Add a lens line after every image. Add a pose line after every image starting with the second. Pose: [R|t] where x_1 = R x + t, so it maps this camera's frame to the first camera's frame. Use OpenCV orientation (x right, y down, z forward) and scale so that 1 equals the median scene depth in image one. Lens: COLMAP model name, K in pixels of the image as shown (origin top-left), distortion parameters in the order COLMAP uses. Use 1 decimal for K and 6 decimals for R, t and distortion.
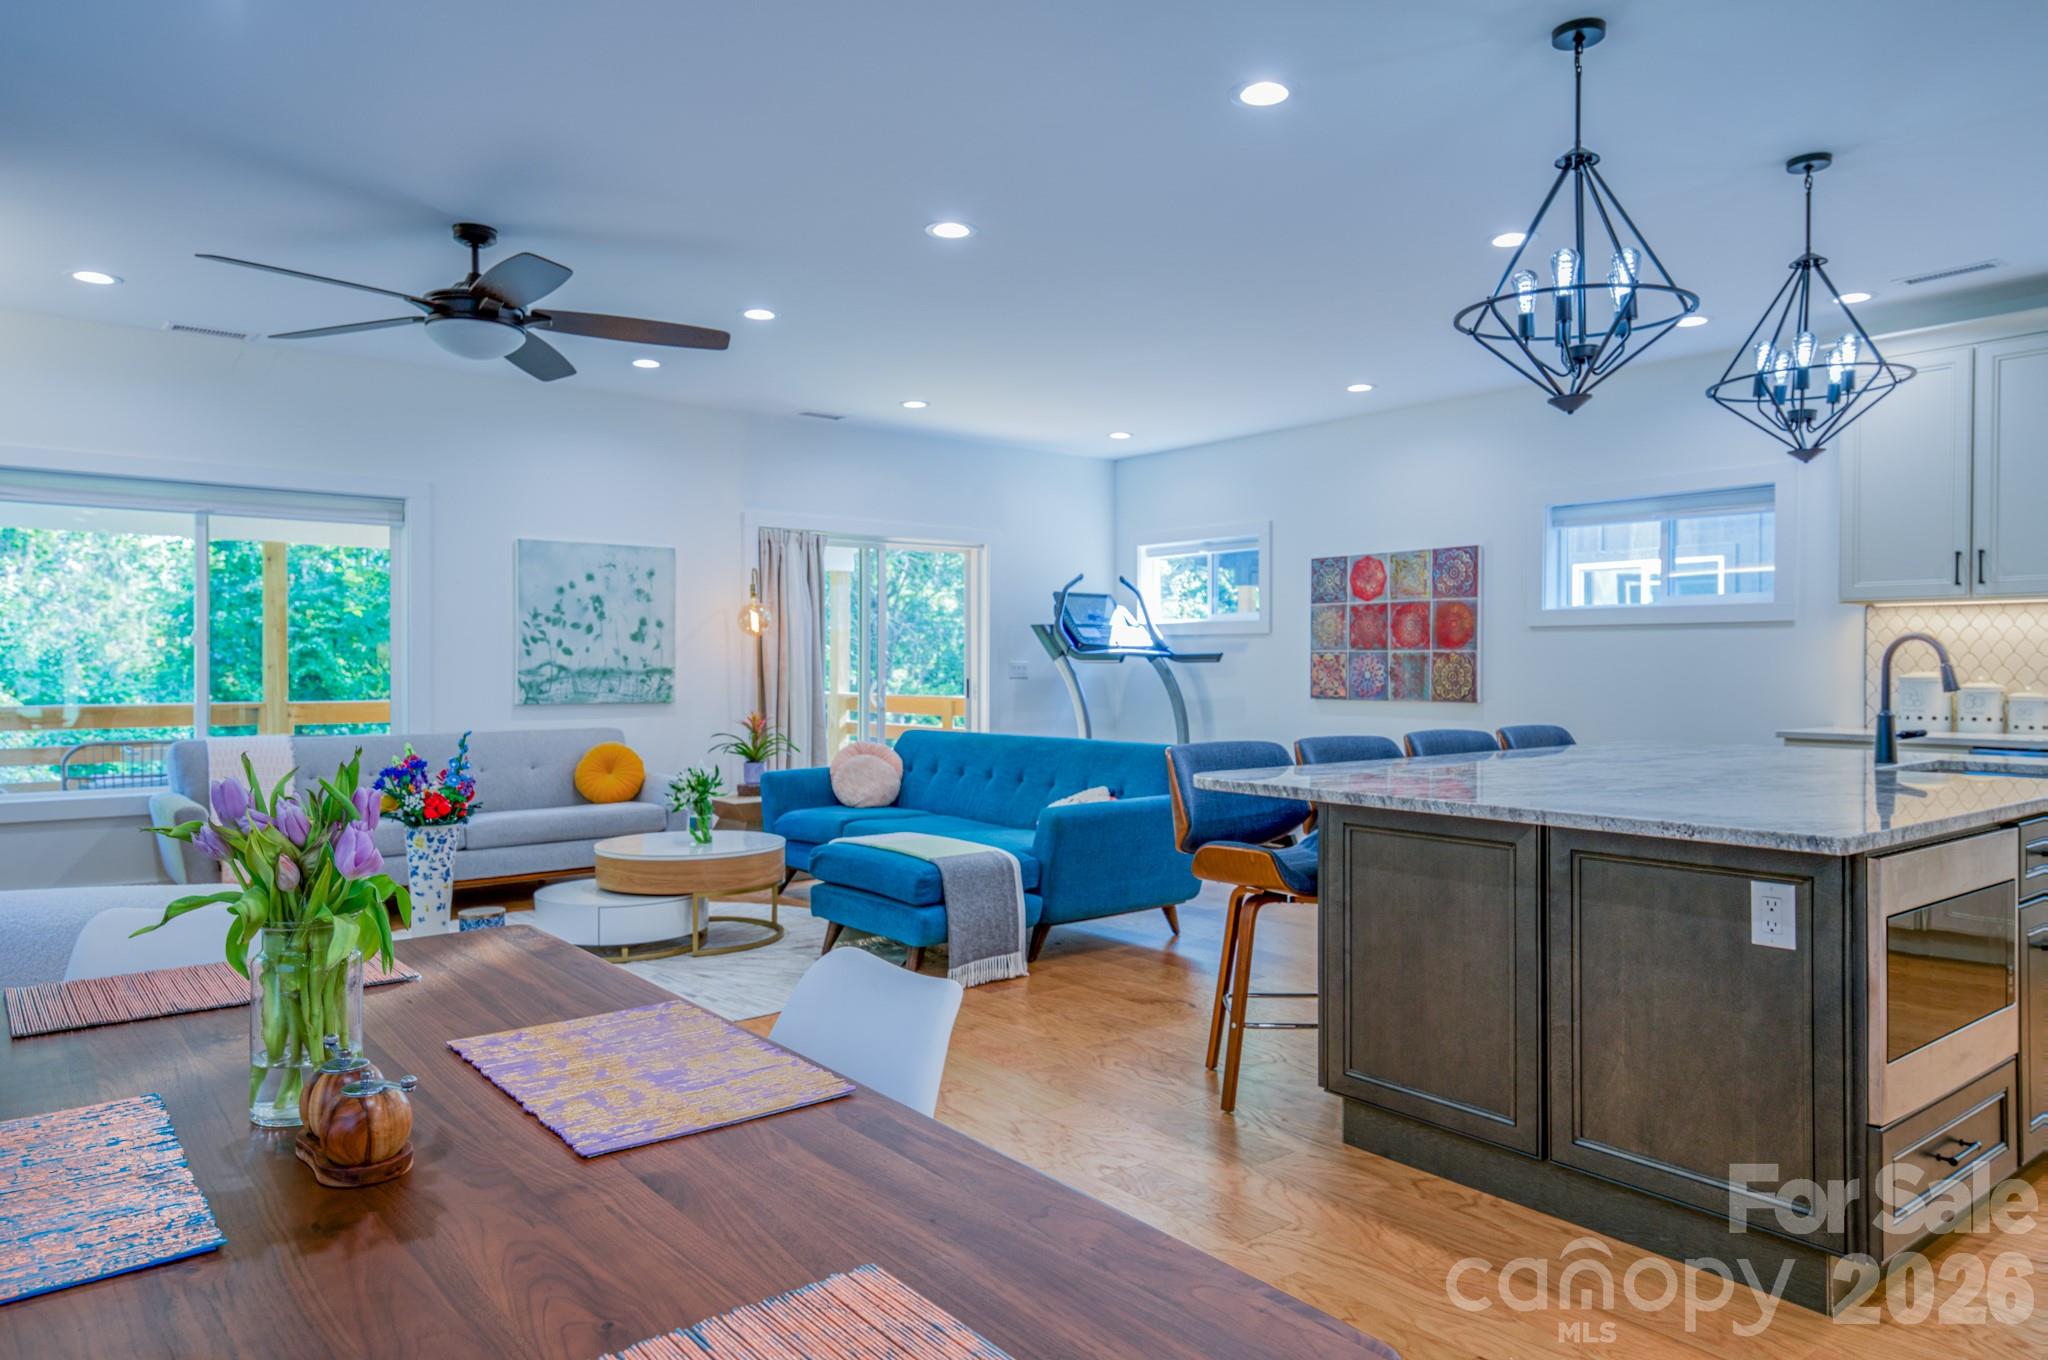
lens RADIAL K [[1328.1, 0, 1031.5], [0, 1328.1, 677.5], [0, 0, 1]] dist [0.028030, 0.004122]
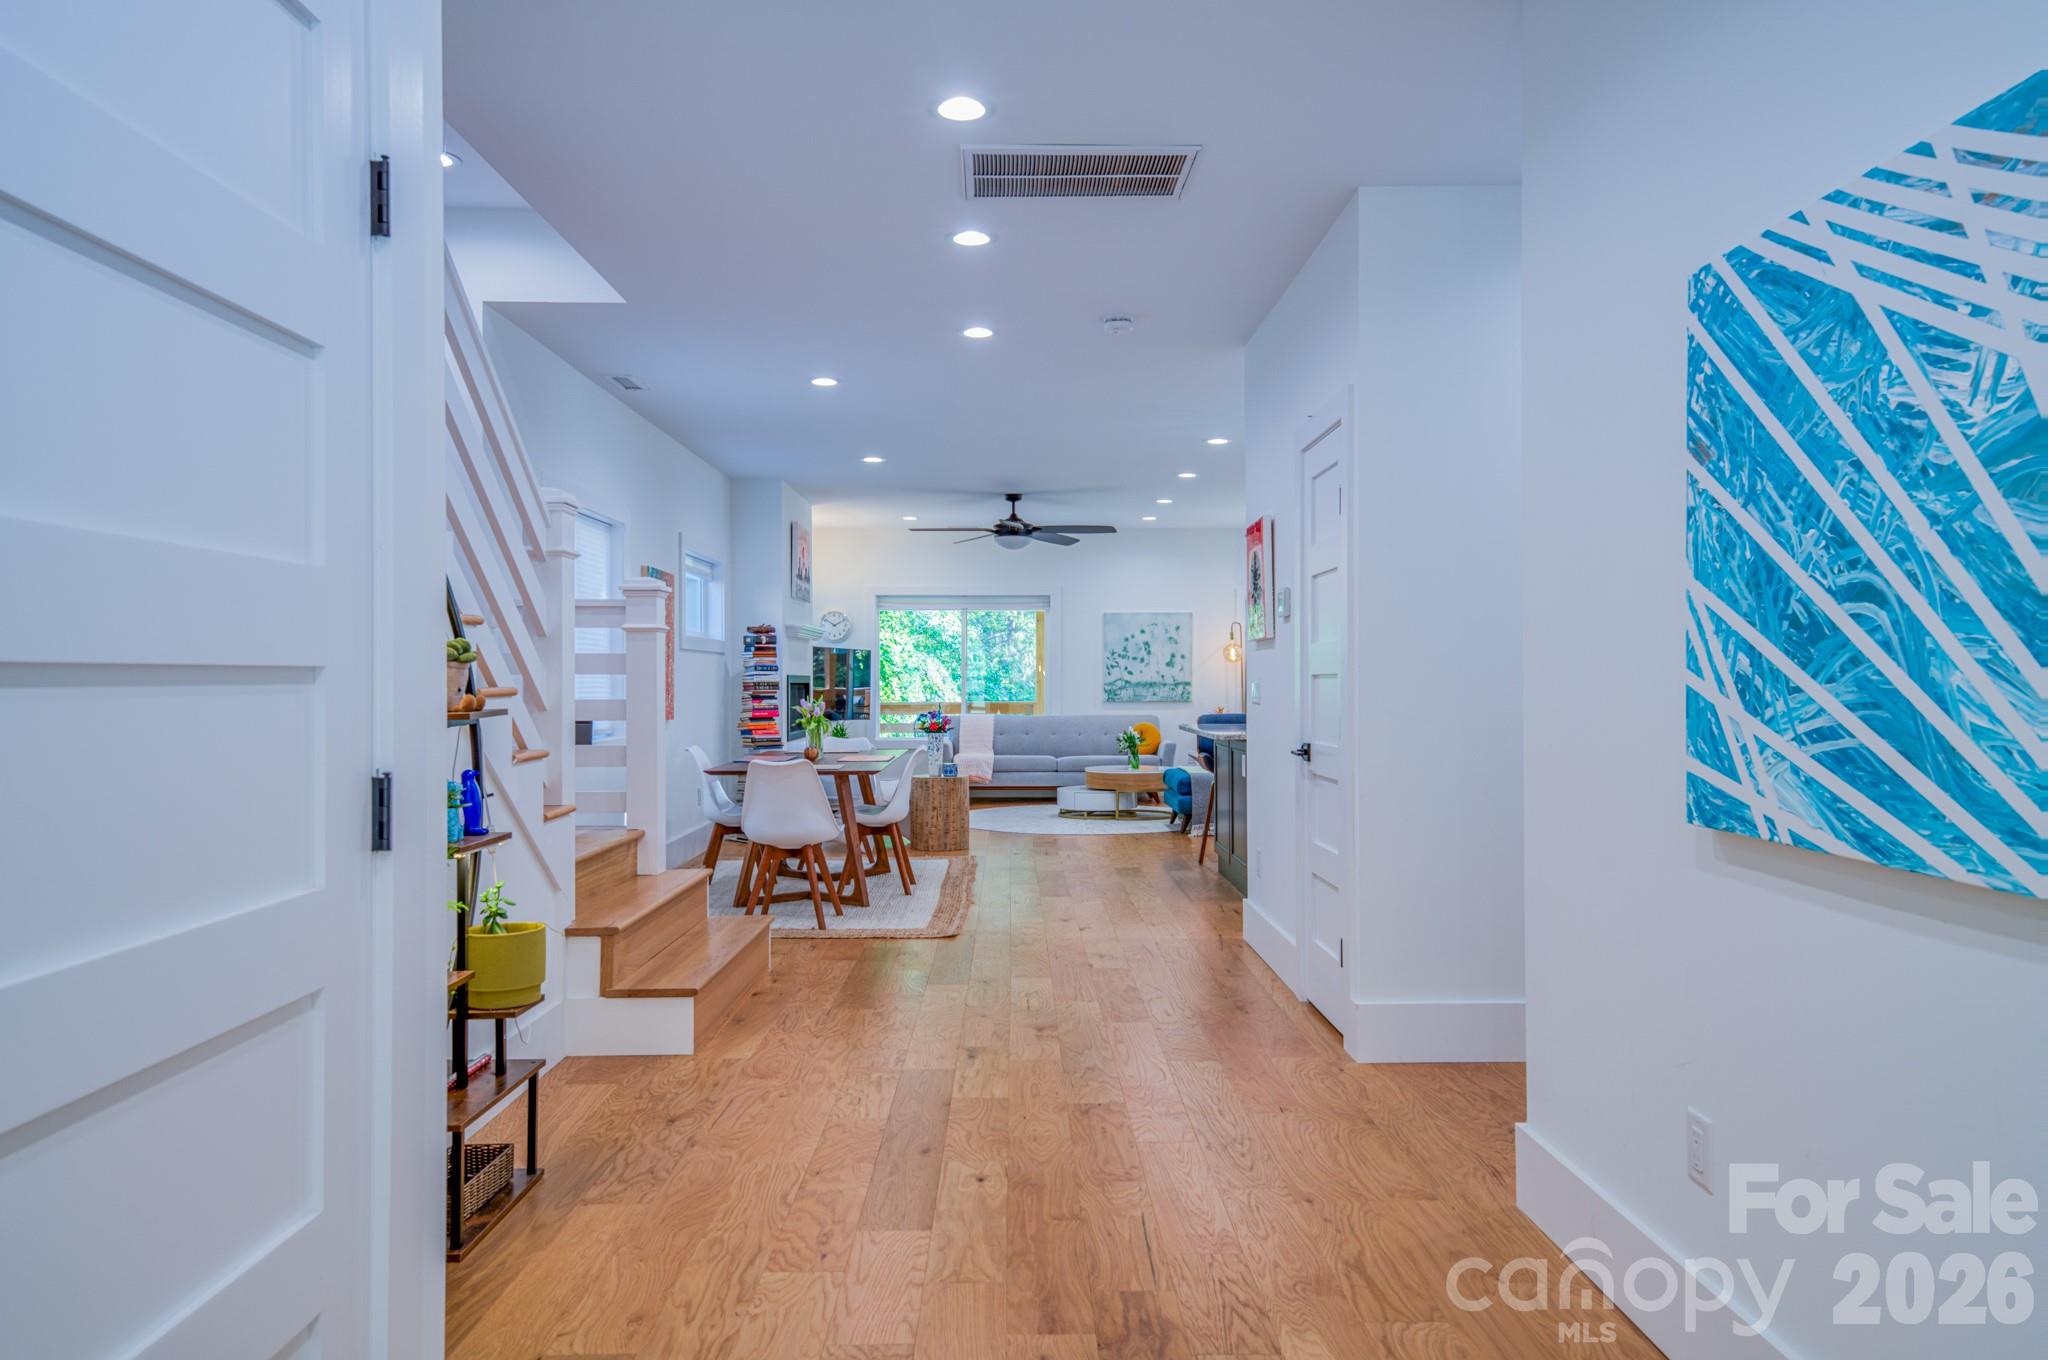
lens RADIAL K [[1328.1, 0, 1027.4], [0, 1328.1, 671.3], [0, 0, 1]] dist [0.028030, 0.004122]
pose [[0.787375, -0.005296, -0.616451, 0.700108], [-0.004448, 0.999888, -0.014271, 0.005372], [0.616458, 0.013979, 0.787264, -0.548607]]
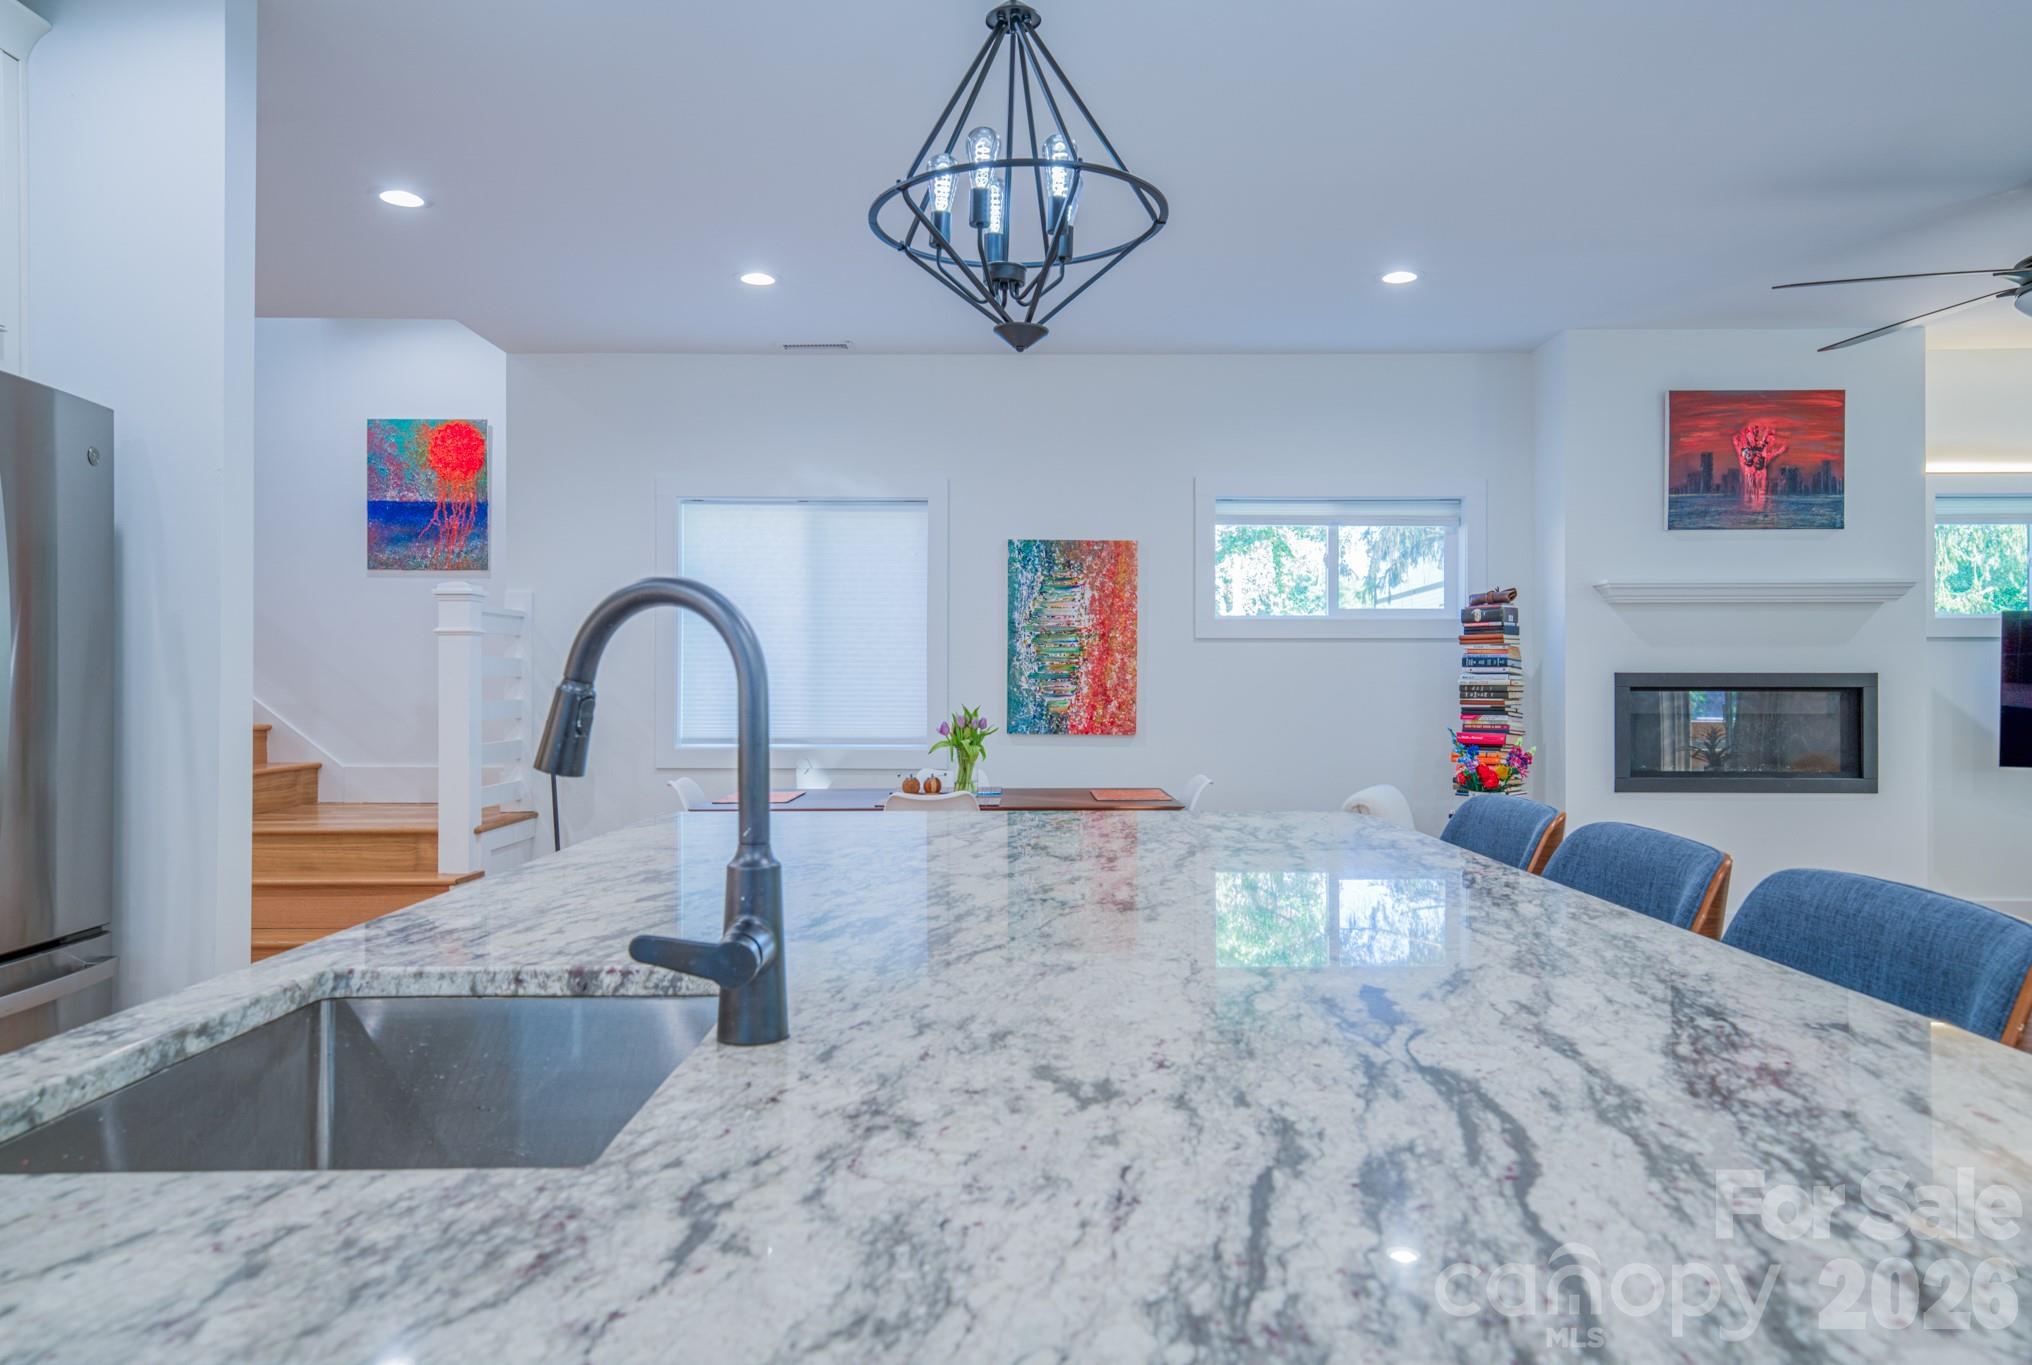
lens RADIAL K [[1343.4, 0, 1026.3], [0, 1343.4, 672.4], [0, 0, 1]] dist [0.042495, -0.003096]
pose [[-0.628522, -0.005837, -0.777770, 0.460870], [-0.008084, 0.999967, -0.000972, -0.007068], [0.777749, 0.005677, -0.628549, 0.689445]]
